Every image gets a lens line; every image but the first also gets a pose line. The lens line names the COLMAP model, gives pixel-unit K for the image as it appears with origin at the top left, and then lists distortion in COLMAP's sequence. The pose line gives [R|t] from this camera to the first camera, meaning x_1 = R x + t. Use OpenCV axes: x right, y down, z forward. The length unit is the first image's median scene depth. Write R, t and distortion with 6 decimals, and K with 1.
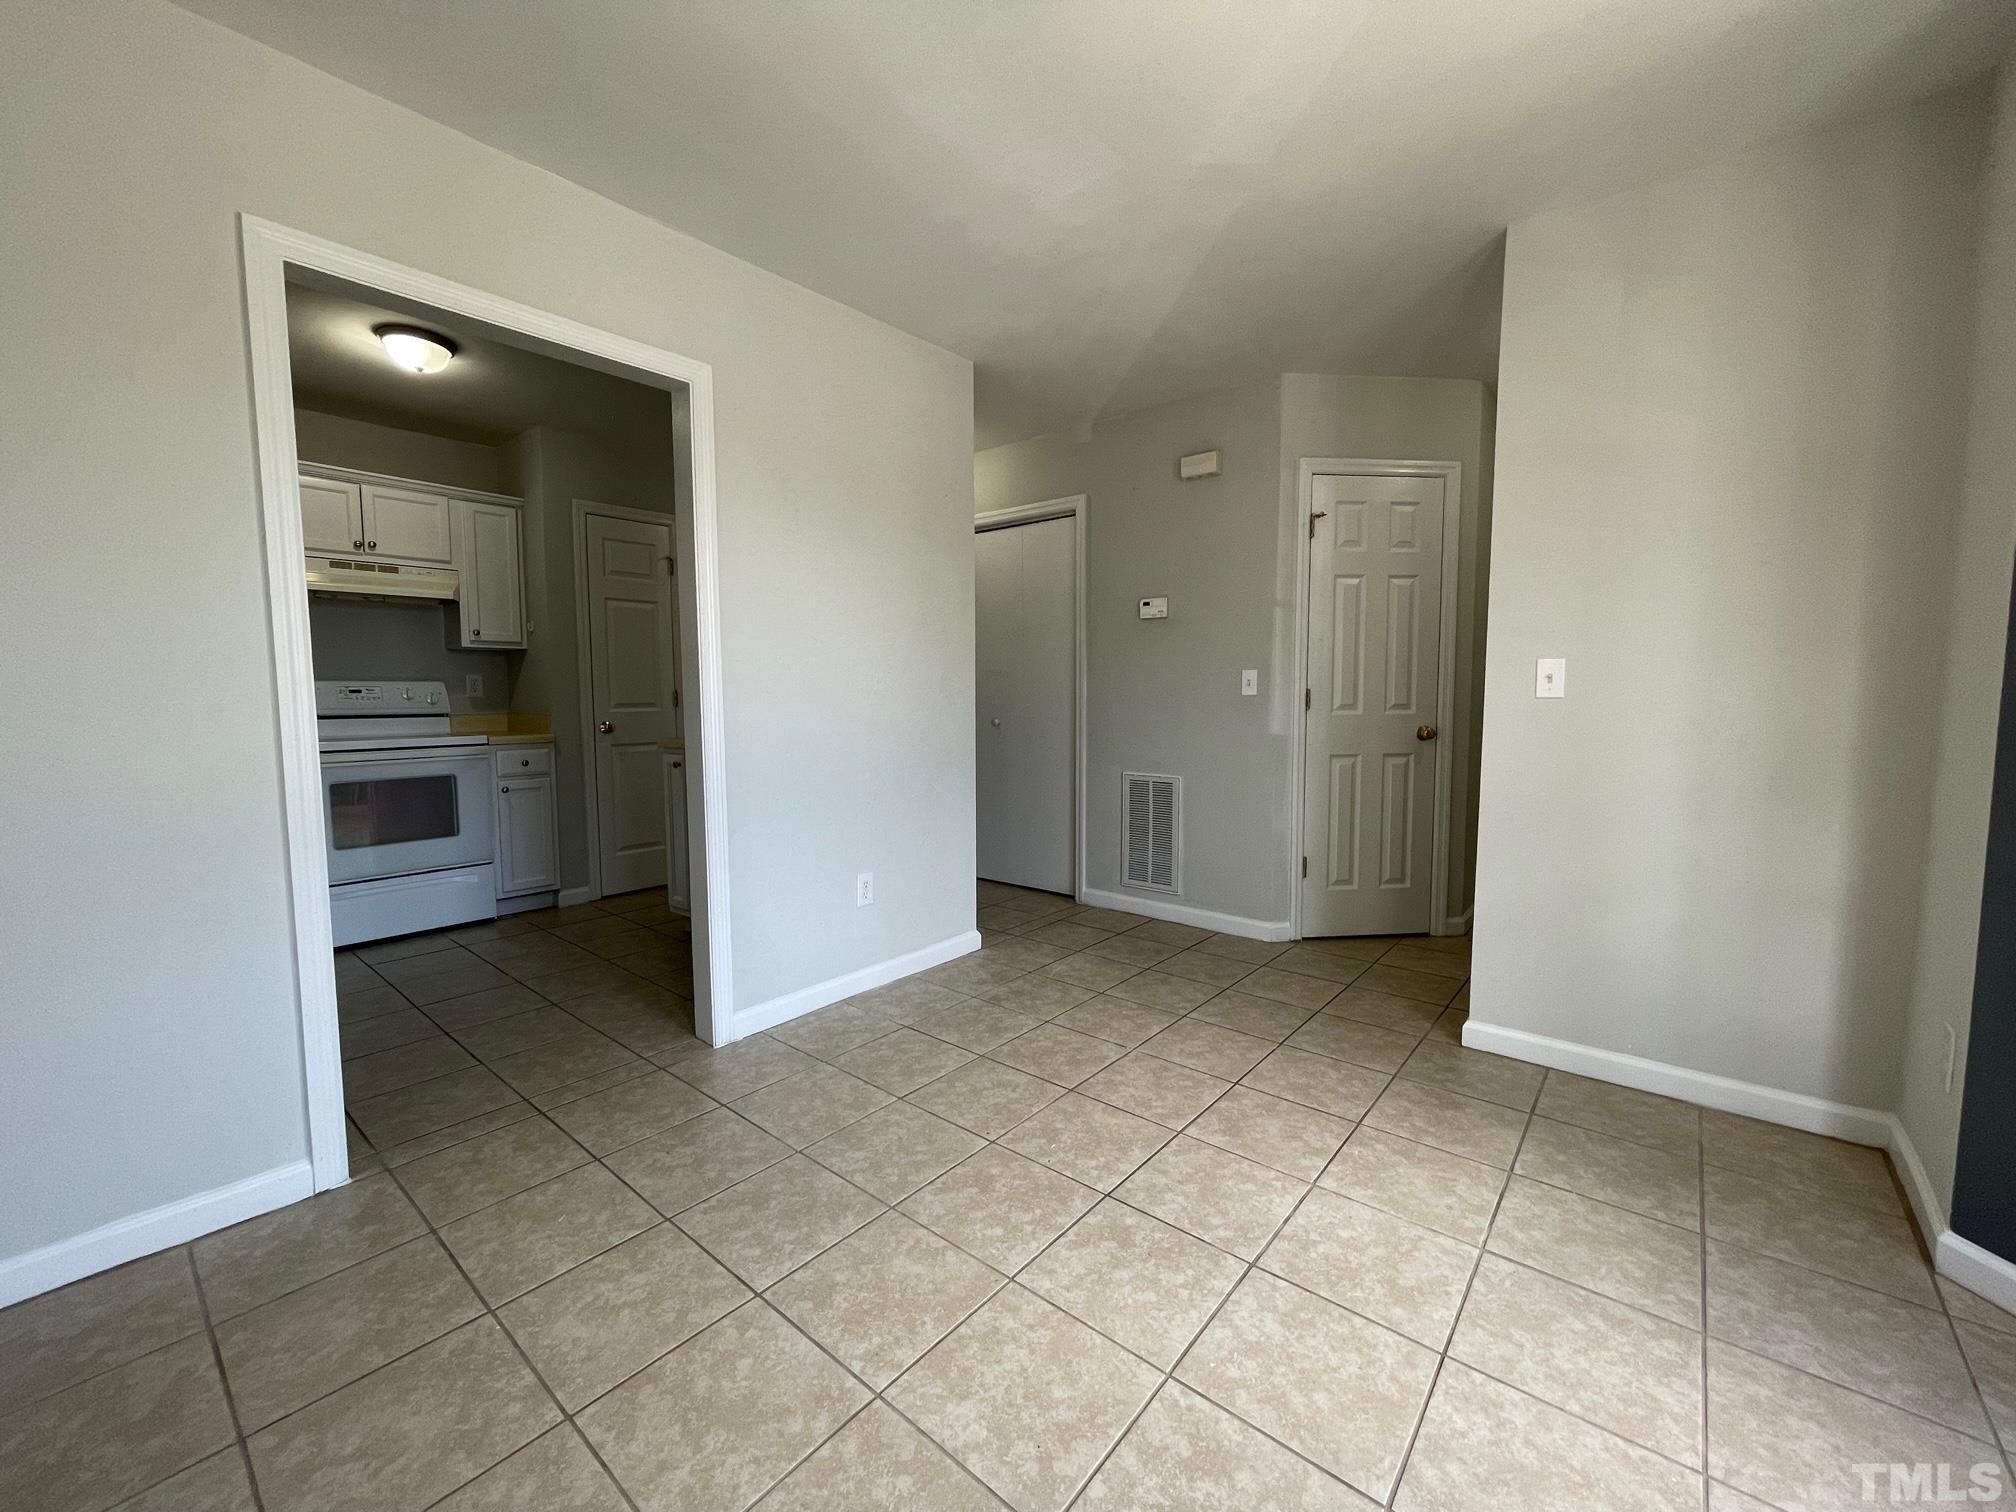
lens RADIAL K [[809.4, 0, 1002.1], [0, 809.4, 756.6], [0, 0, 1]] dist [-0.012226, 0.000528]
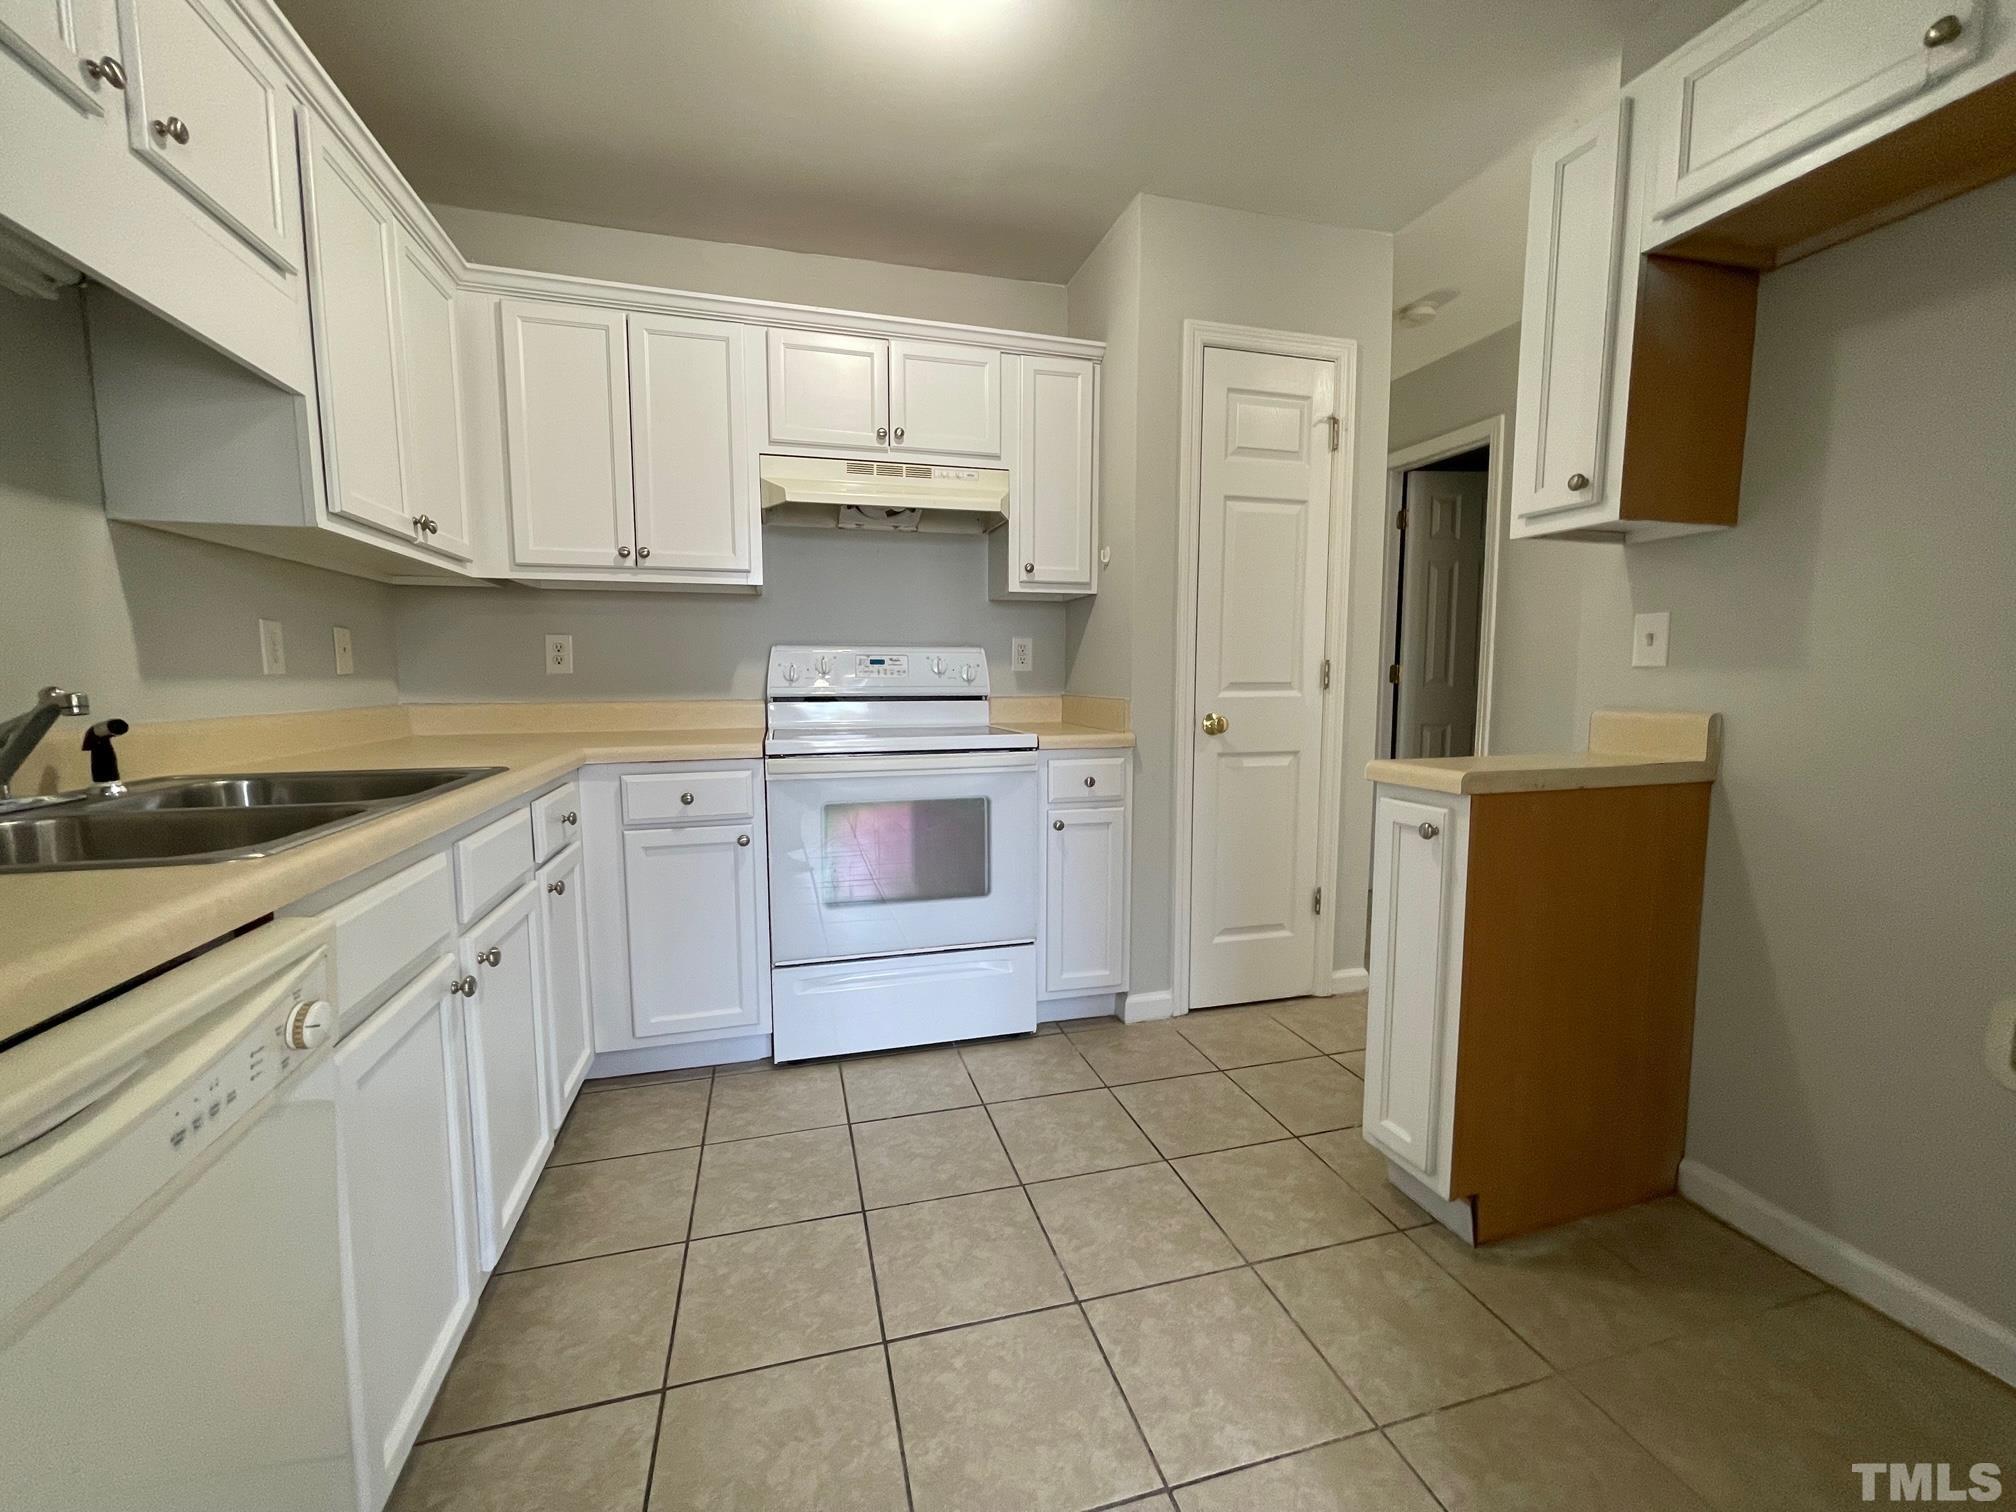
lens RADIAL K [[809.4, 0, 999.8], [0, 809.4, 758.3], [0, 0, 1]] dist [-0.012226, 0.000528]
pose [[0.825747, 0.061677, -0.560659, -0.319589], [-0.046916, 0.998069, 0.040698, -0.030871], [0.562086, -0.007303, 0.827046, 0.479385]]
